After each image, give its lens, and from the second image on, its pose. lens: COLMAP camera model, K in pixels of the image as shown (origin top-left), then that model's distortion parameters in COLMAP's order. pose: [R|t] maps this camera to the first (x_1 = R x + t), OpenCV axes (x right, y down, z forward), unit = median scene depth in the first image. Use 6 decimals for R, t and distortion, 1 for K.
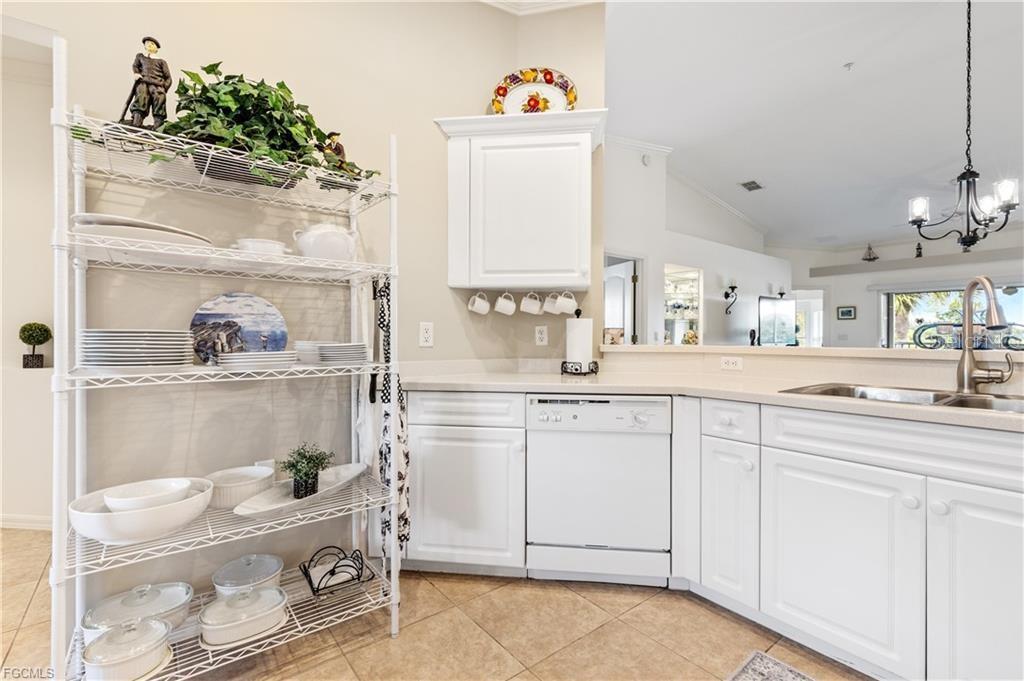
lens RADIAL K [[458.7, 0, 525.3], [0, 458.7, 337.0], [0, 0, 1]] dist [0.001018, 0.000103]
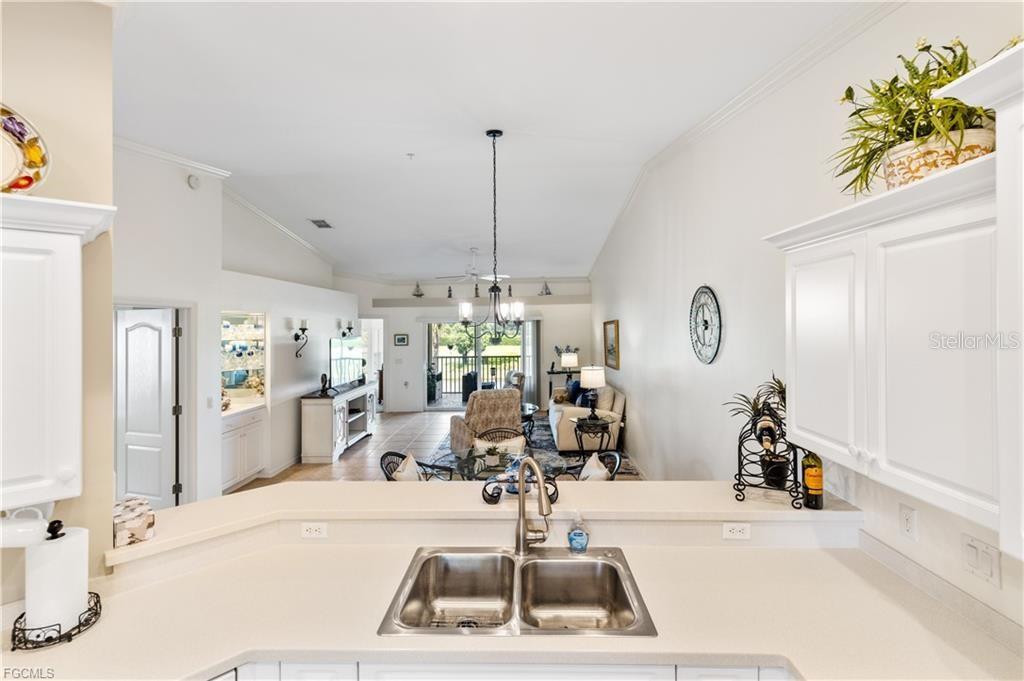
lens RADIAL K [[458.7, 0, 507.9], [0, 458.7, 325.4], [0, 0, 1]] dist [0.001018, 0.000103]
pose [[0.657633, -0.005833, 0.753316, 0.045437], [0.010911, 0.999939, -0.001782, -0.242030], [-0.753259, 0.009391, 0.657657, 0.148800]]
